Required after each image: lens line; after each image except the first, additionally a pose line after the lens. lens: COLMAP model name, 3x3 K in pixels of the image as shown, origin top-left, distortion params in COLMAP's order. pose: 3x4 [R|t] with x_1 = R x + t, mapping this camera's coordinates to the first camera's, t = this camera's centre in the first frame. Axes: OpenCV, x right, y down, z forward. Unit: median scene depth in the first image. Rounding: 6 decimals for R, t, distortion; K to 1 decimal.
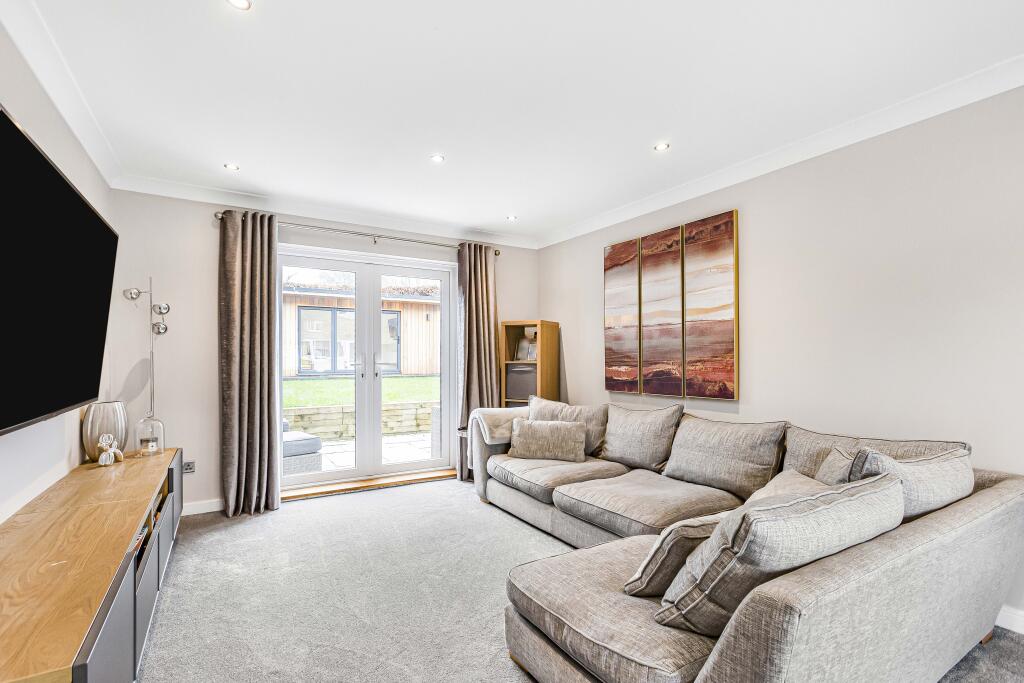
lens RADIAL K [[470.0, 0, 507.9], [0, 470.0, 350.3], [0, 0, 1]] dist [-0.010545, 0.004110]
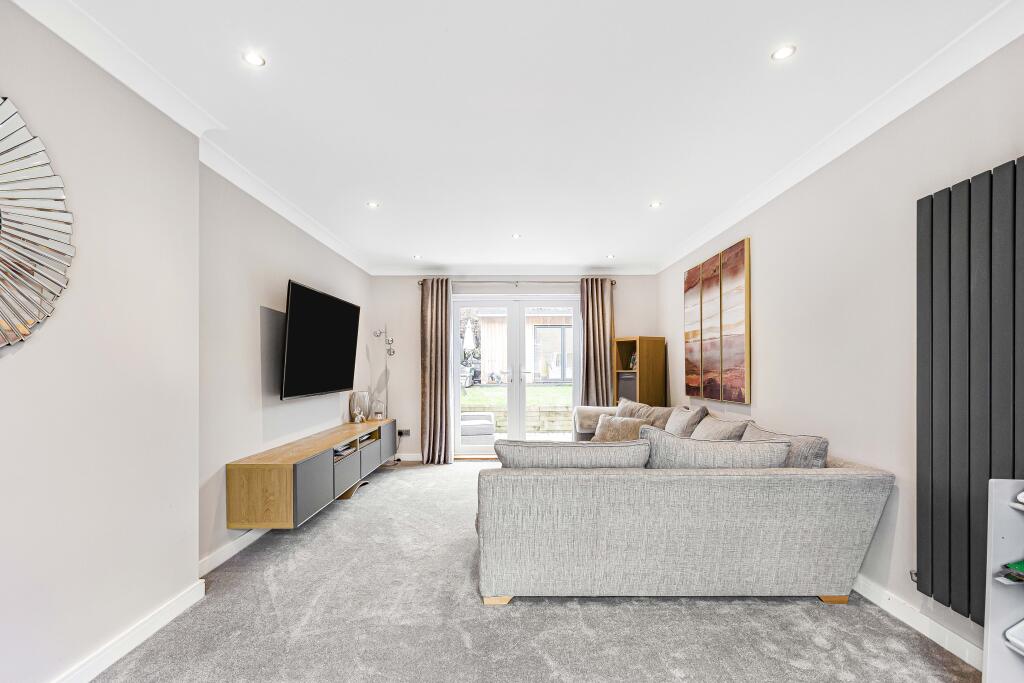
lens RADIAL K [[470.0, 0, 514.7], [0, 470.0, 352.6], [0, 0, 1]] dist [-0.010545, 0.004110]
pose [[0.856568, -0.020252, -0.515637, 0.504862], [0.011612, 0.999733, -0.019975, -0.002421], [0.515904, 0.011122, 0.856574, -0.243425]]
